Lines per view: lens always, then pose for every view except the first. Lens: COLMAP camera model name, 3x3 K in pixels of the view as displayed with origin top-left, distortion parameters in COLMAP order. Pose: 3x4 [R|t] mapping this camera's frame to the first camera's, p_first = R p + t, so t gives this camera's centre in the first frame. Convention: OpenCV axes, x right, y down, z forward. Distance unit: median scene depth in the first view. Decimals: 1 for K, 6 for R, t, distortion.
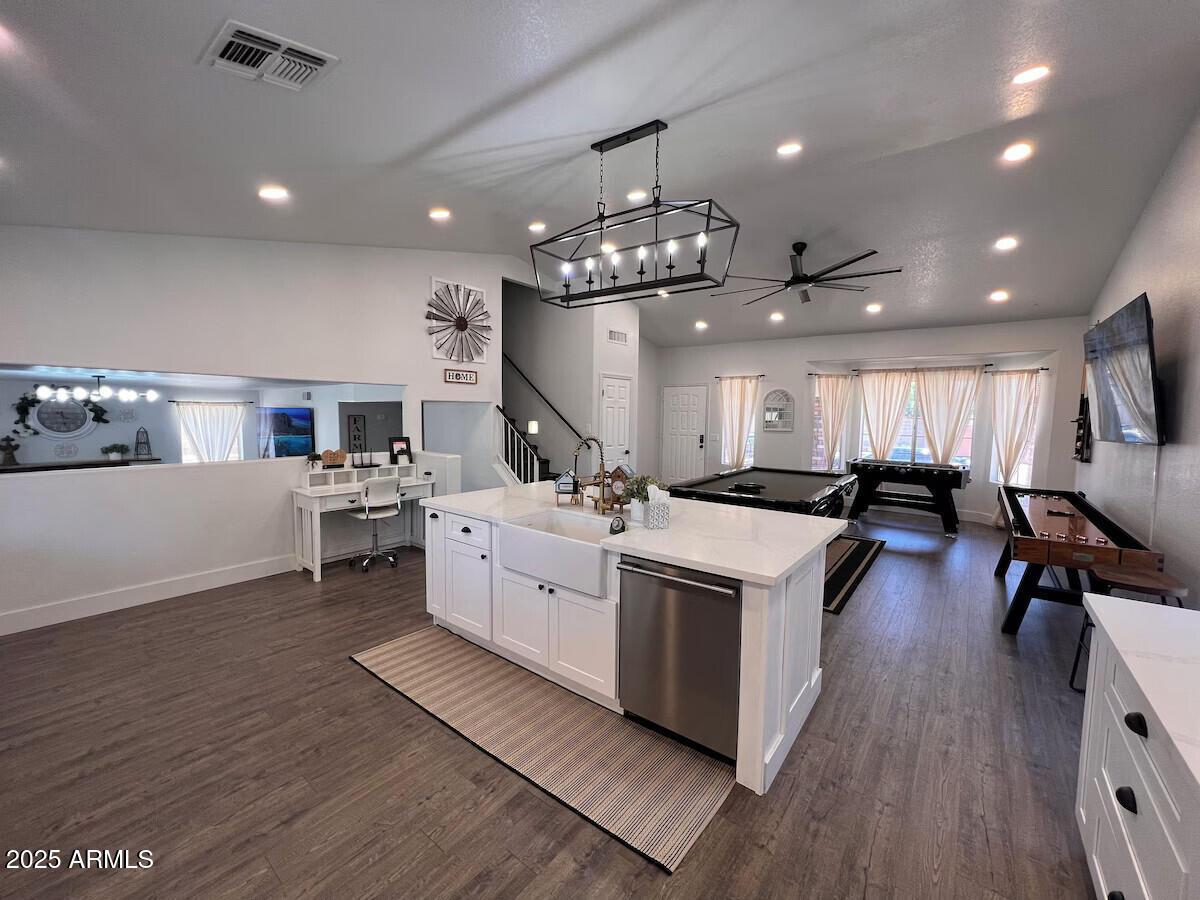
lens RADIAL K [[479.6, 0, 603.0], [0, 479.6, 451.8], [0, 0, 1]] dist [-0.003191, -0.000062]
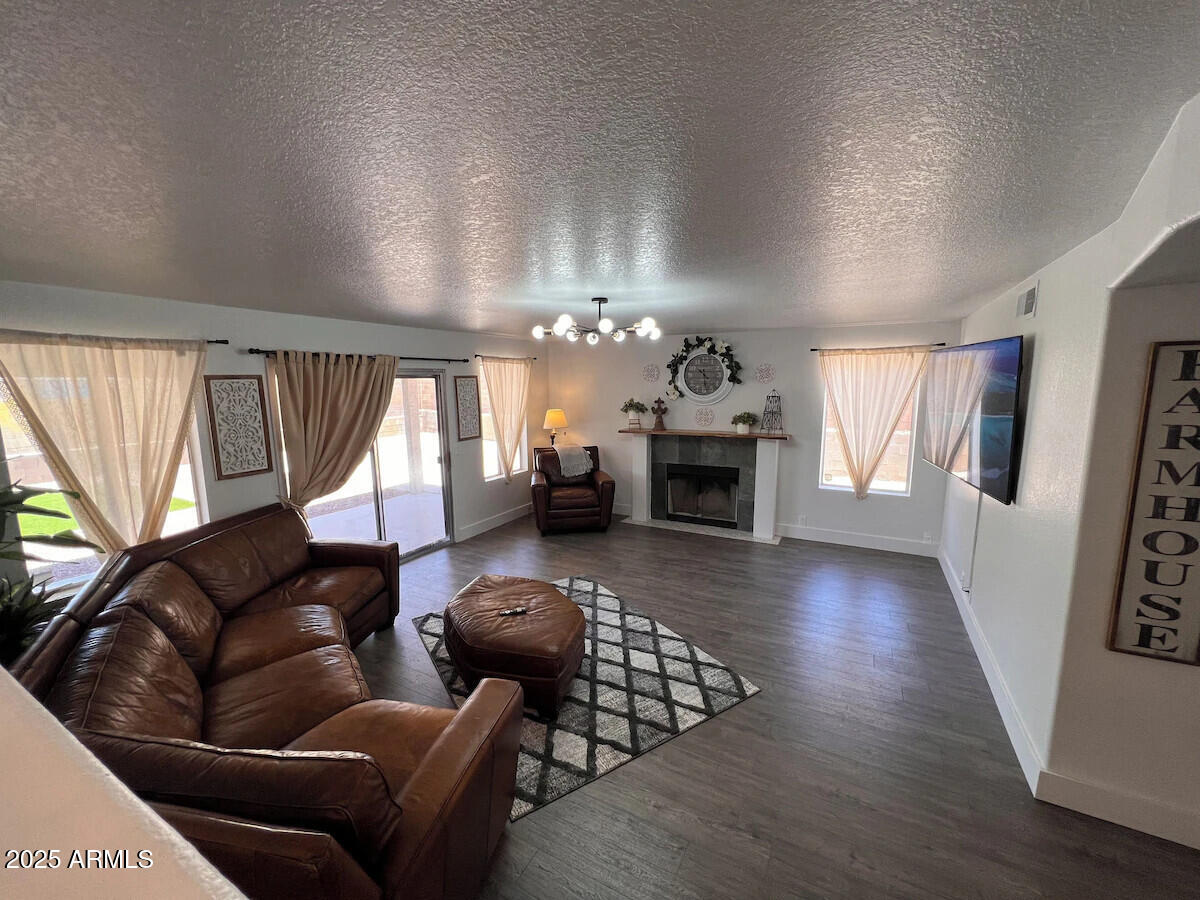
lens RADIAL K [[479.6, 0, 603.0], [0, 479.6, 451.8], [0, 0, 1]] dist [-0.003191, -0.000062]
pose [[0.157761, 0.133622, -0.978395, -0.350743], [-0.070969, 0.989774, 0.123733, -0.035413], [0.984924, 0.049916, 0.165631, 0.725247]]
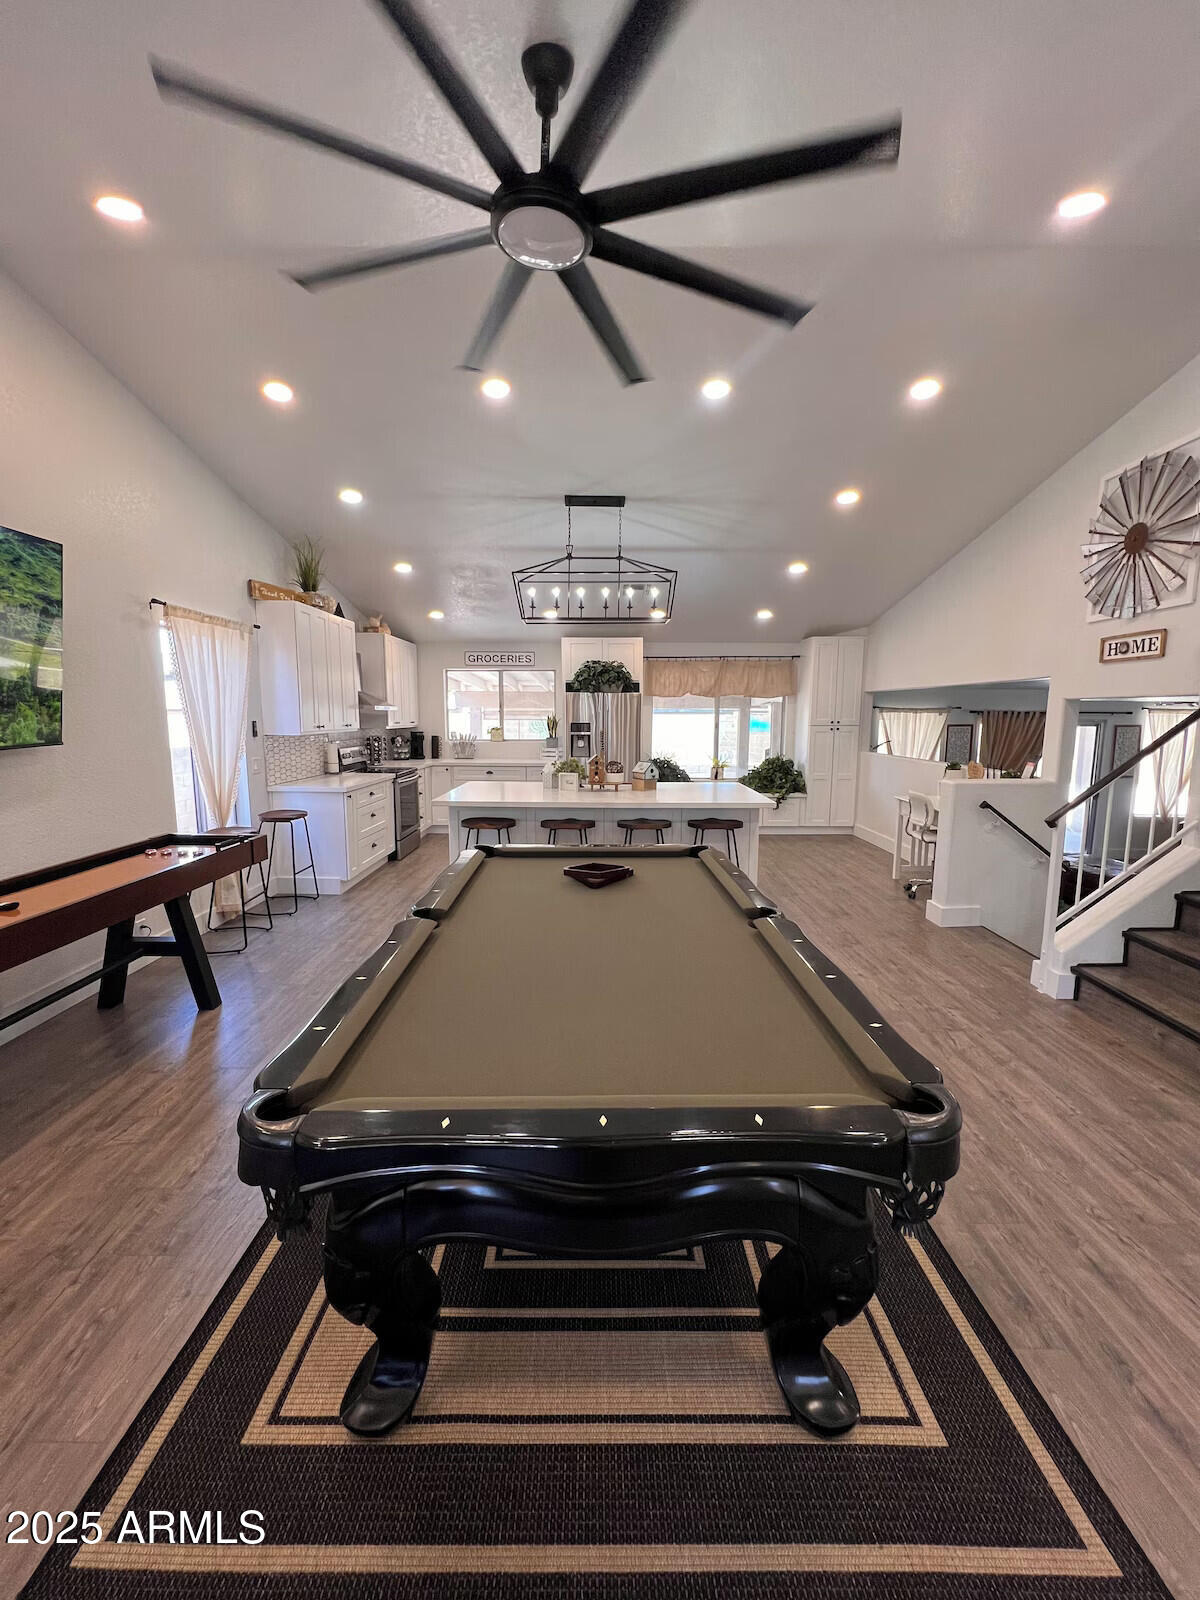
lens RADIAL K [[646.0, 0, 593.7], [0, 646.0, 796.7], [0, 0, 1]] dist [-0.001799, -0.000138]
pose [[-0.799297, 0.062293, -0.597698, 0.474883], [-0.063019, 0.980440, 0.186456, -0.078885], [0.597622, 0.186700, -0.779737, 1.027728]]
